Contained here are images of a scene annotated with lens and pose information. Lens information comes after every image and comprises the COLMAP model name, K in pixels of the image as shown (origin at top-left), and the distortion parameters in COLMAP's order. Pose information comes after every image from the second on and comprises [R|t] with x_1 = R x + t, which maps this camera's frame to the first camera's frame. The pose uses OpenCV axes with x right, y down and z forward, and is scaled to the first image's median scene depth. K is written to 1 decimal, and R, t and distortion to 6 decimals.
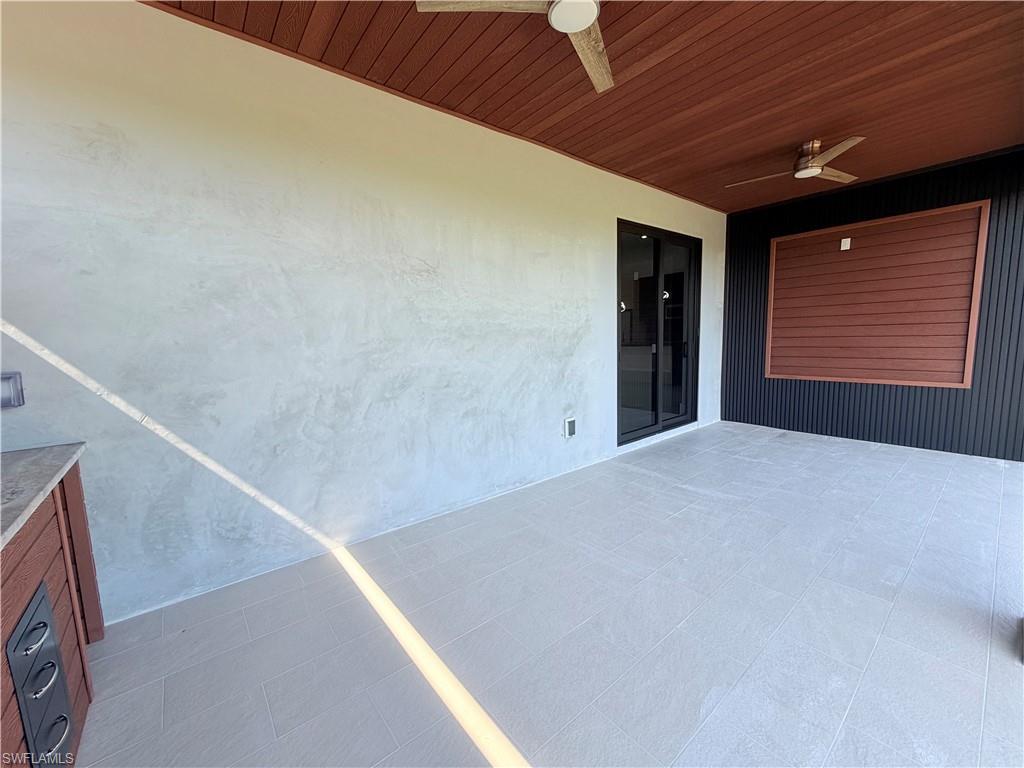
lens RADIAL K [[409.4, 0, 510.8], [0, 409.4, 383.8], [0, 0, 1]] dist [0.000323, -0.000214]
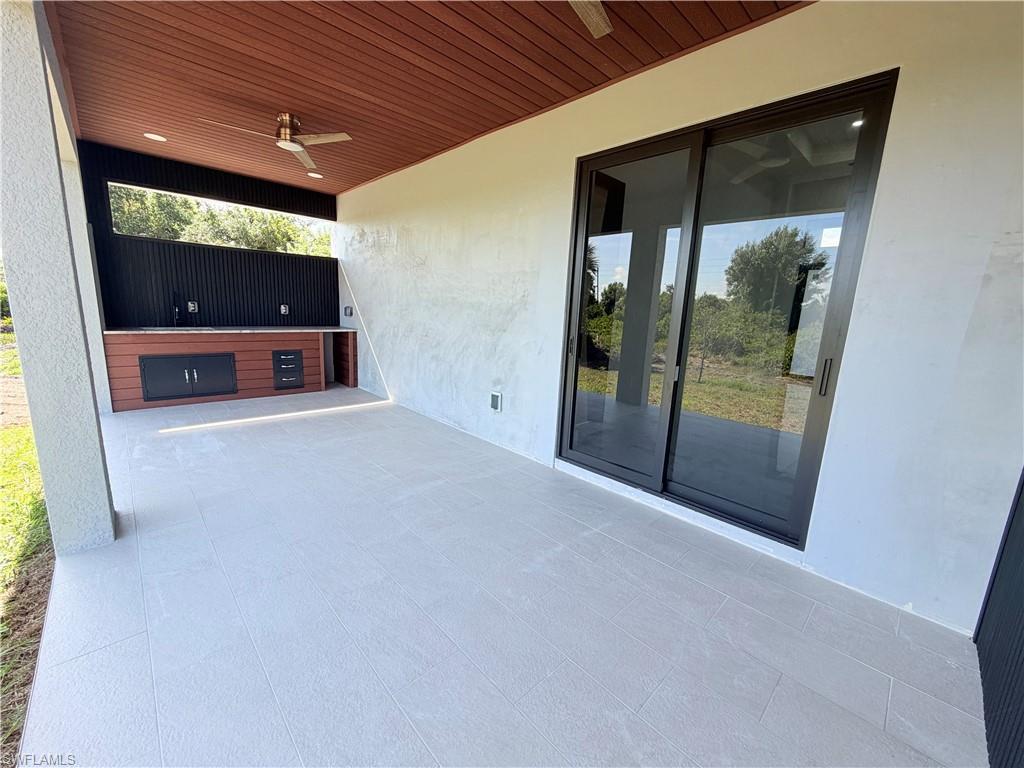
lens RADIAL K [[409.4, 0, 509.4], [0, 409.4, 384.1], [0, 0, 1]] dist [0.000323, -0.000214]
pose [[0.071899, 0.217204, -0.973475, 1.253419], [-0.166980, 0.964847, 0.202946, -0.164005], [0.983335, 0.147959, 0.105640, 1.013042]]
